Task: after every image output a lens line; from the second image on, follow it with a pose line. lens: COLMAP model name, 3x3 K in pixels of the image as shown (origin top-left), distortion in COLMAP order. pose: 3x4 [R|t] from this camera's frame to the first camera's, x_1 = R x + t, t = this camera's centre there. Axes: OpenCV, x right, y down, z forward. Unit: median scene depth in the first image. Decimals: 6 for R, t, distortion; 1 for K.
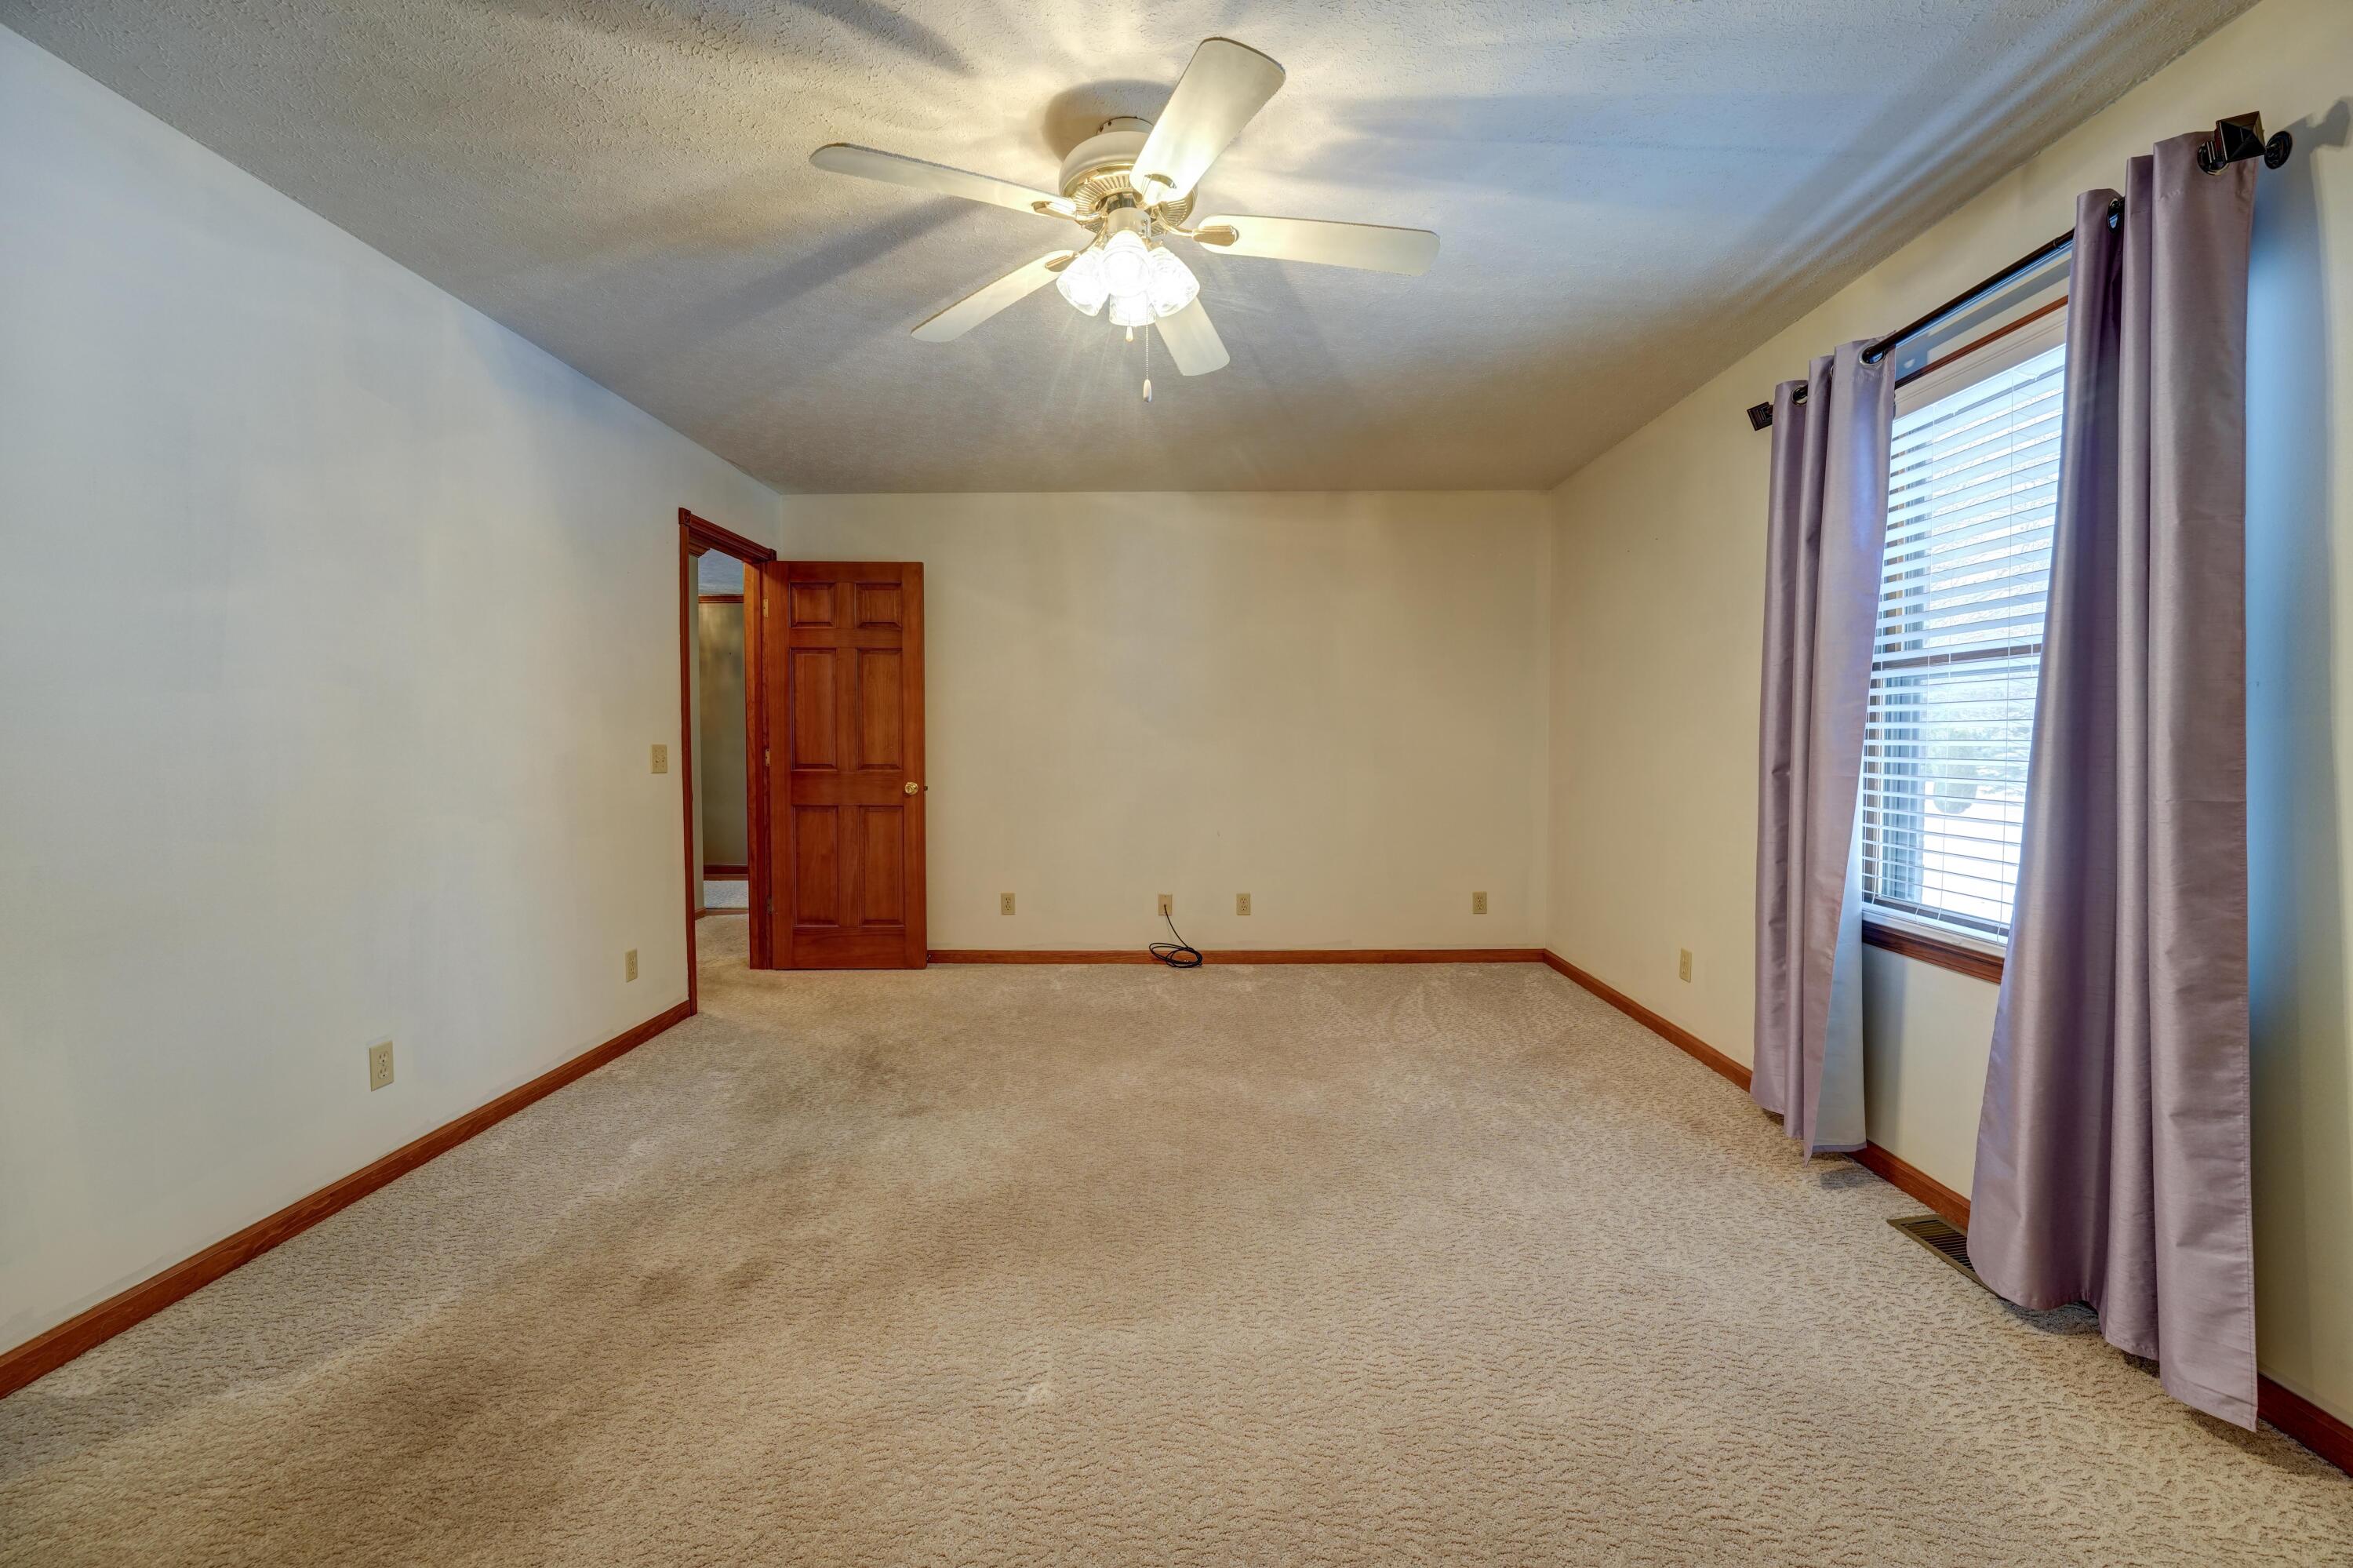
lens RADIAL K [[963.2, 0, 1184.0], [0, 963.2, 768.9], [0, 0, 1]] dist [-0.025731, 0.000691]
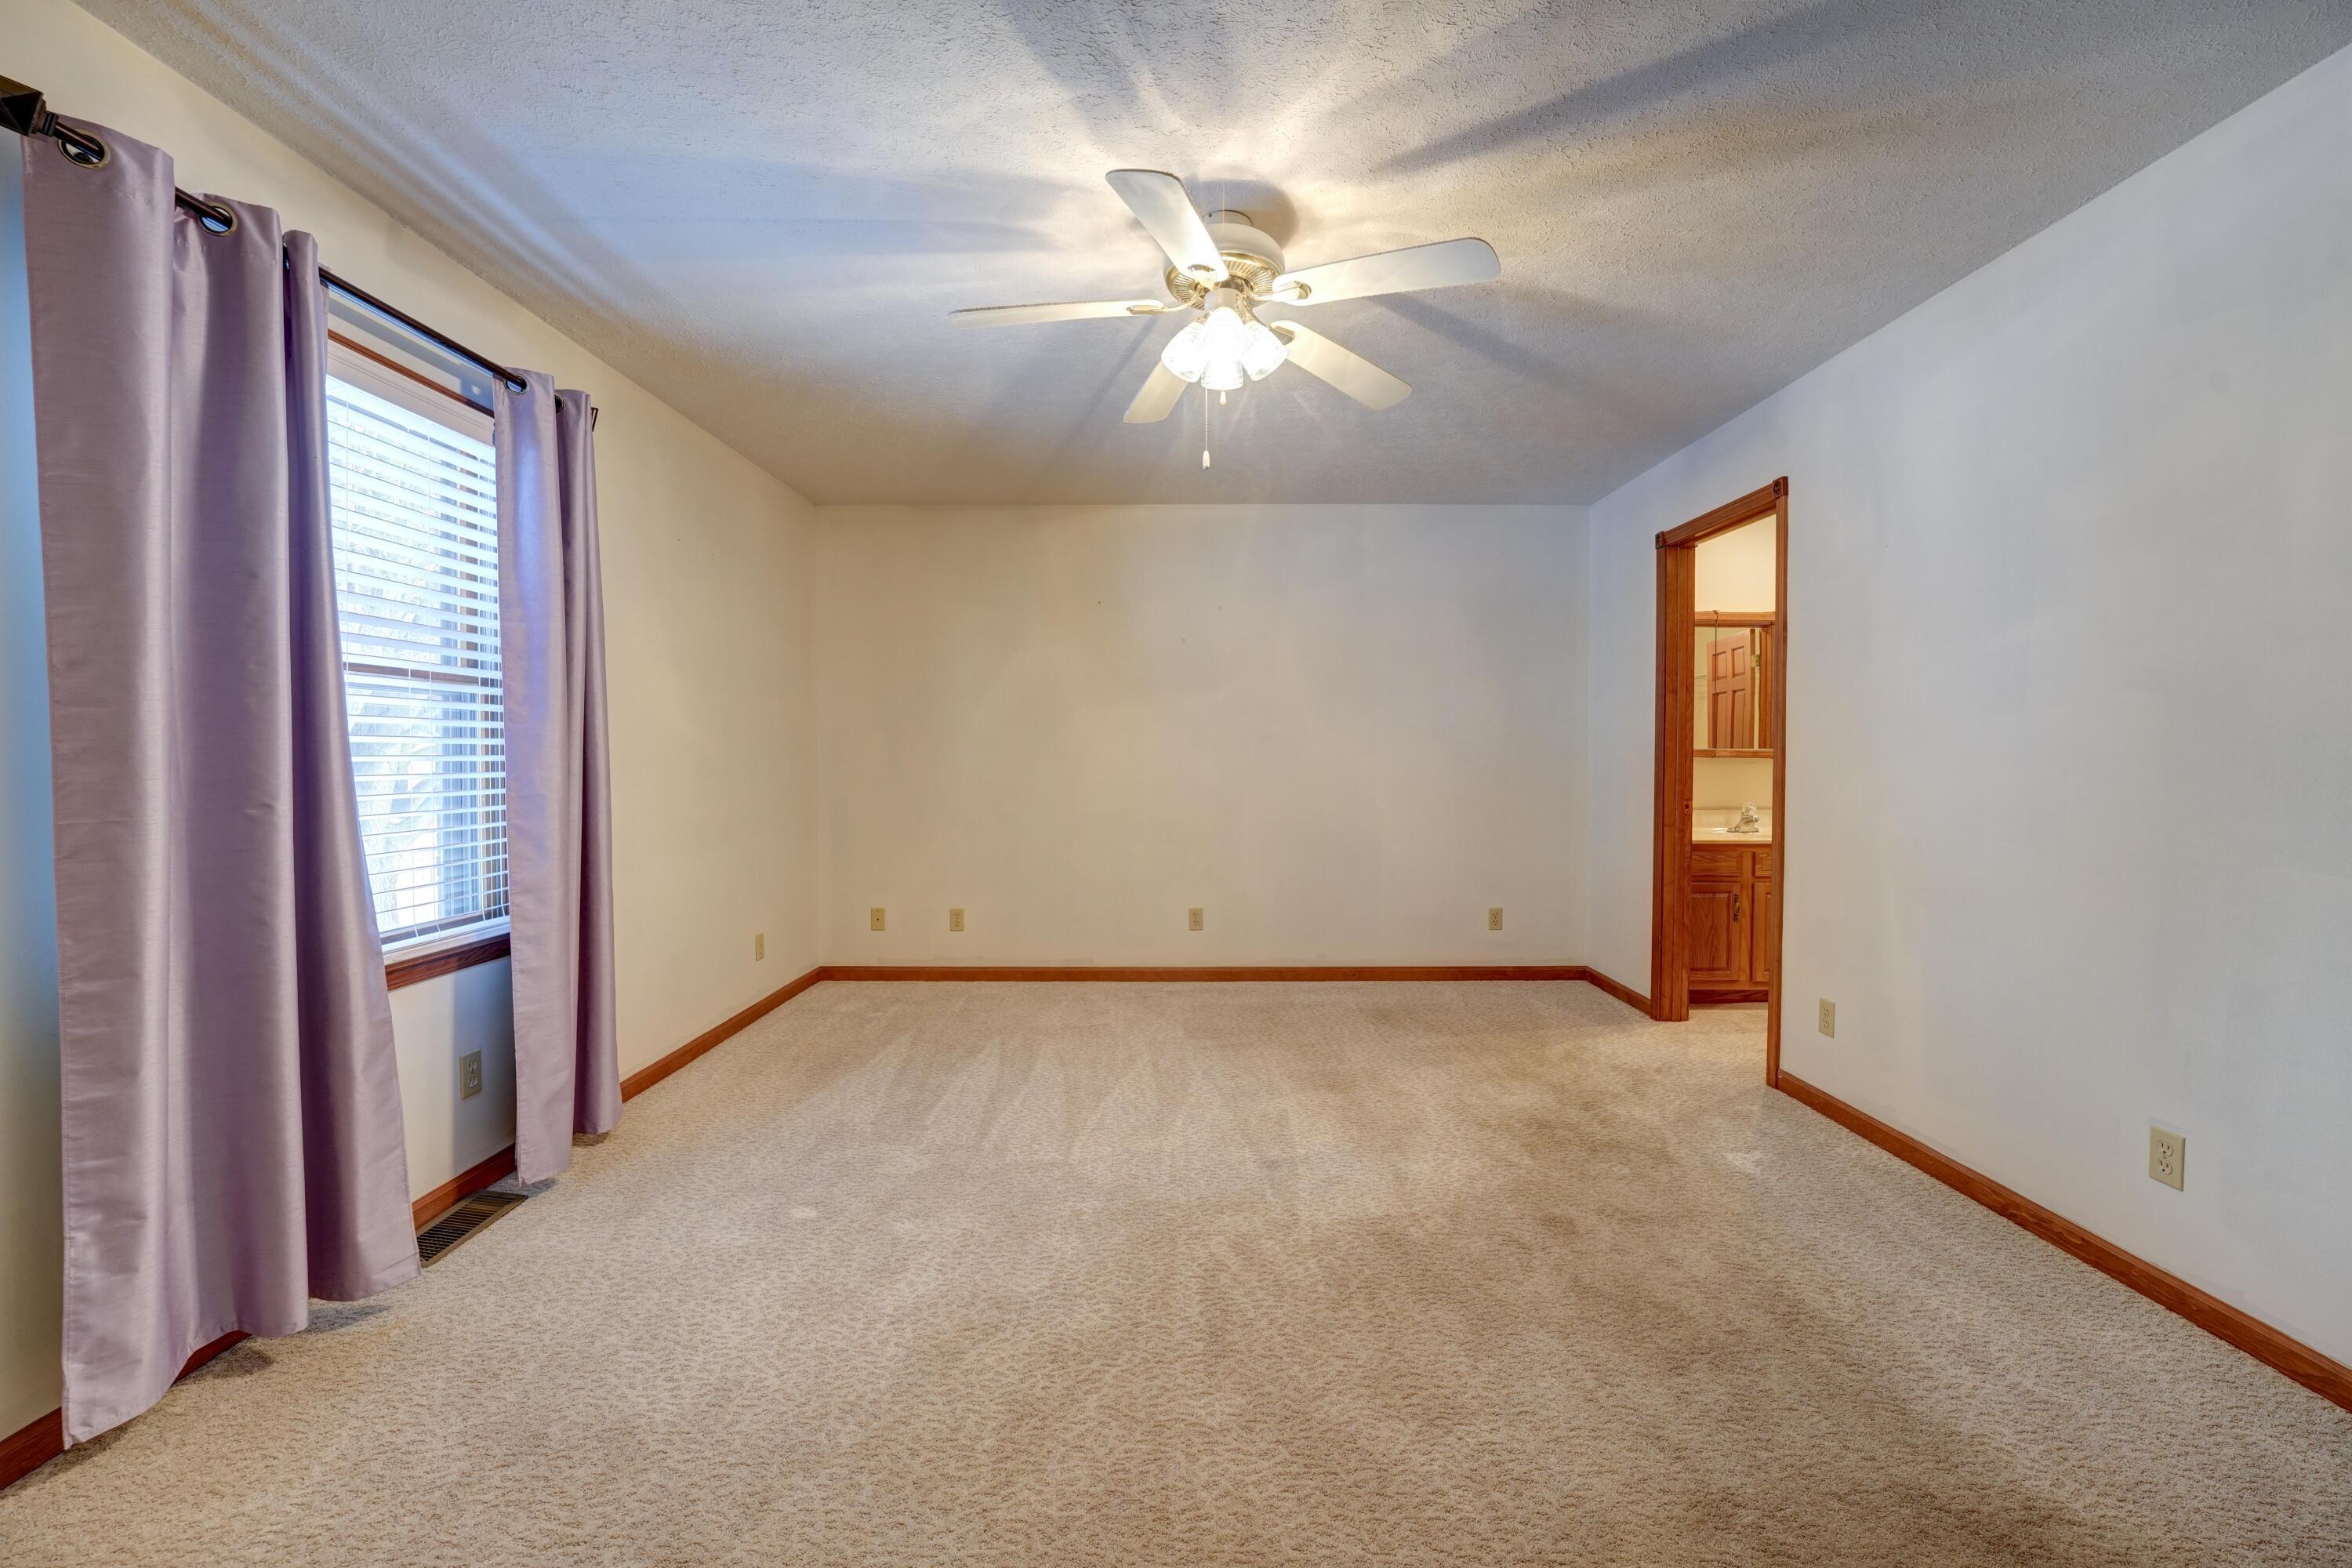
lens RADIAL K [[962.8, 0, 1183.5], [0, 962.8, 768.9], [0, 0, 1]] dist [-0.025731, 0.000691]
pose [[-0.999912, -0.000083, -0.013254, 0.005678], [-0.000683, 0.998974, 0.045292, -0.065843], [0.013236, 0.045297, -0.998886, 2.124472]]
